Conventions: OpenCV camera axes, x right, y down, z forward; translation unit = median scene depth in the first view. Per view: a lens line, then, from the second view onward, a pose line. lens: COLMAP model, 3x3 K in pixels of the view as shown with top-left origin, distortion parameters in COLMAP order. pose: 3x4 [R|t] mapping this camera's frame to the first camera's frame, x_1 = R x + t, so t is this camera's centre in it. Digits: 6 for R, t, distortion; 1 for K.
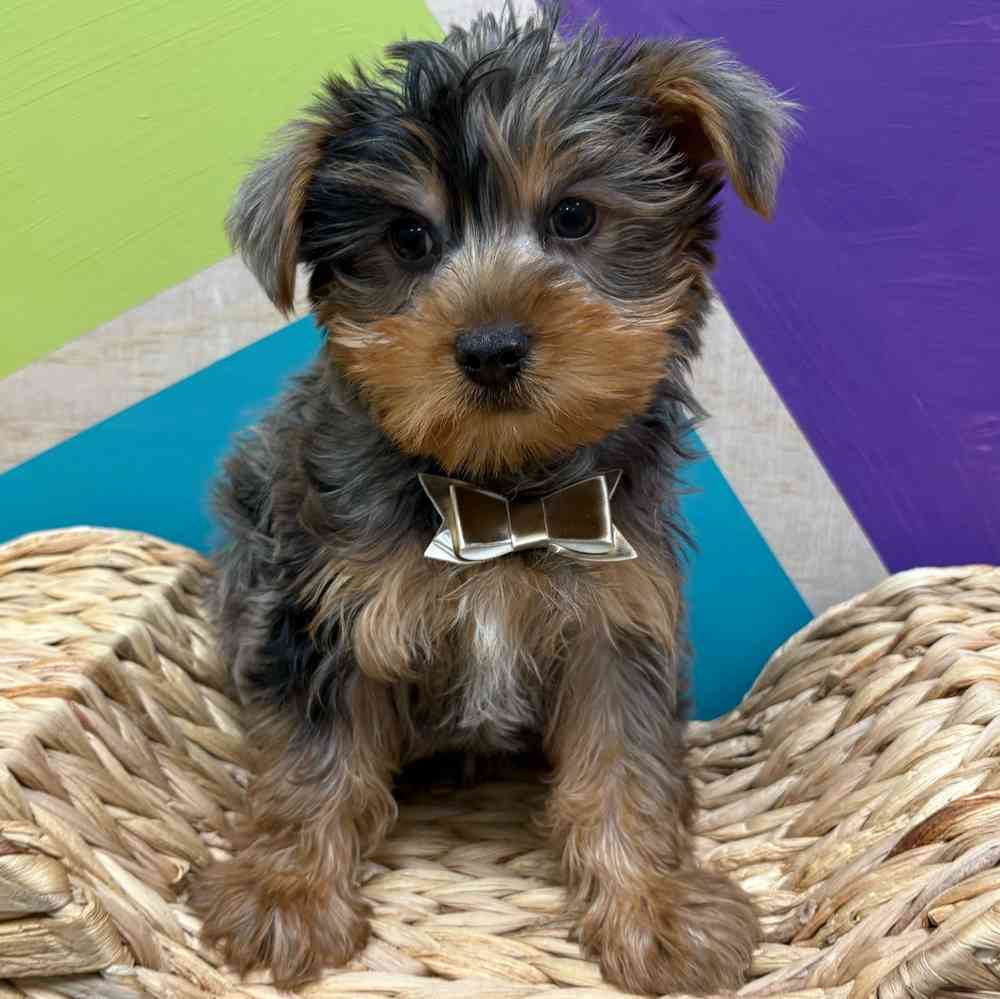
lens RADIAL K [[1171.5, 0, 473.2], [0, 1171.5, 480.9], [0, 0, 1]] dist [-0.002111, 0.000000]
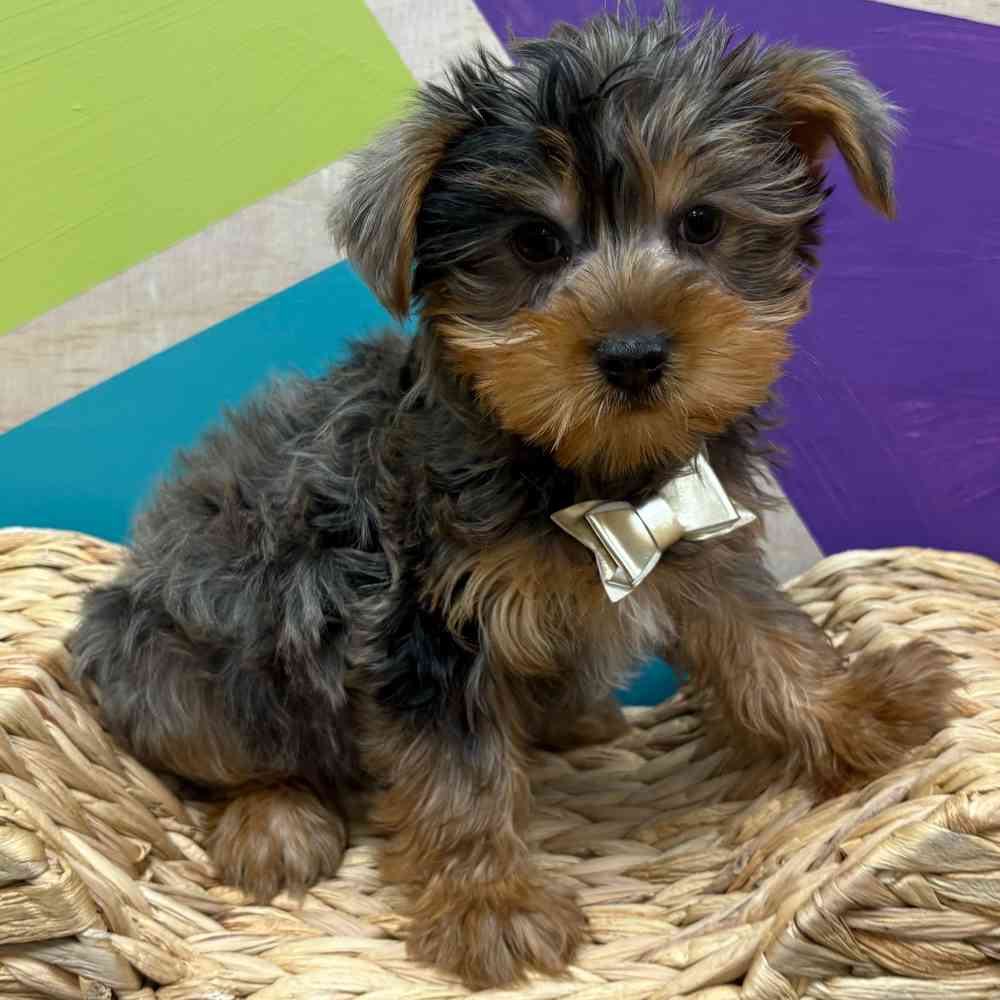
lens RADIAL K [[1359.2, 0, 510.0], [0, 1359.2, 479.3], [0, 0, 1]] dist [0.006476, 0.000000]
pose [[0.996723, -0.014933, 0.079496, -0.018153], [0.015621, 0.999846, -0.008041, 0.020759], [-0.079364, 0.009257, 0.996803, -0.220241]]
